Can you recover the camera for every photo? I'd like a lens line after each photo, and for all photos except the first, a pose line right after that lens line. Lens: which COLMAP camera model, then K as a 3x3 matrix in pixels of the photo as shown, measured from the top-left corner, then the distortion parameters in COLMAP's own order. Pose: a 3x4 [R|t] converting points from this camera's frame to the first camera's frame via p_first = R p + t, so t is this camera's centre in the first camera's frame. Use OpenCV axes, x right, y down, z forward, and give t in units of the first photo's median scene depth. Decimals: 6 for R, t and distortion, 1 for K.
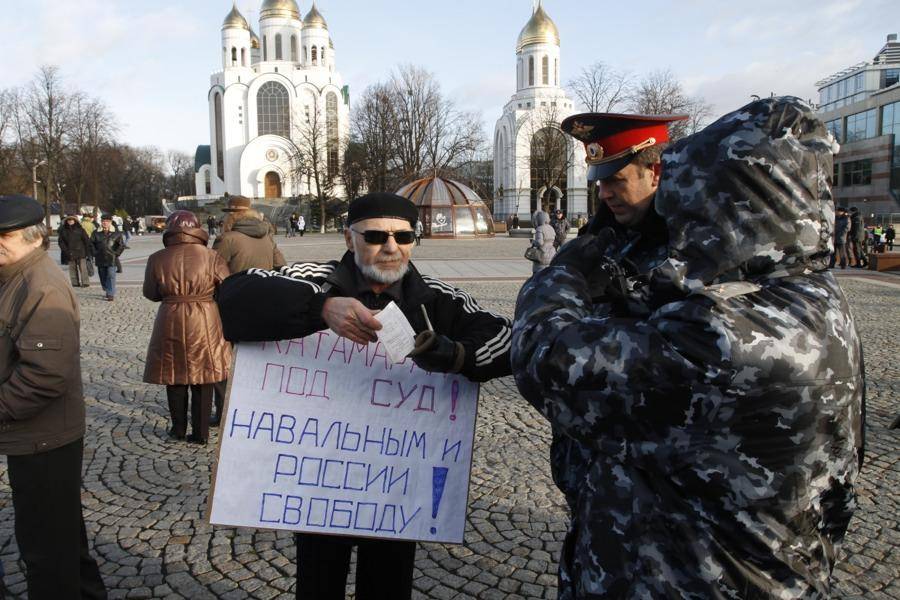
lens RADIAL K [[696.1, 0, 450.0], [0, 696.1, 300.0], [0, 0, 1]] dist [-0.076387, 0.006472]
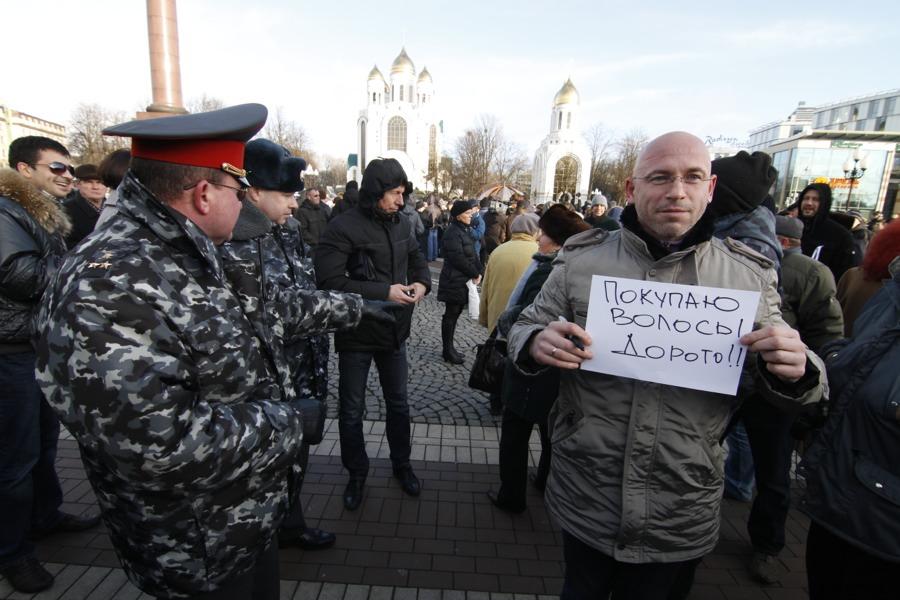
lens RADIAL K [[453.9, 0, 450.0], [0, 453.9, 300.0], [0, 0, 1]] dist [-0.002724, -0.013482]
pose [[0.993674, 0.072959, -0.085373, -0.018124], [-0.065267, 0.993831, 0.089669, 0.013940], [0.091388, -0.083529, 0.992306, -0.123970]]
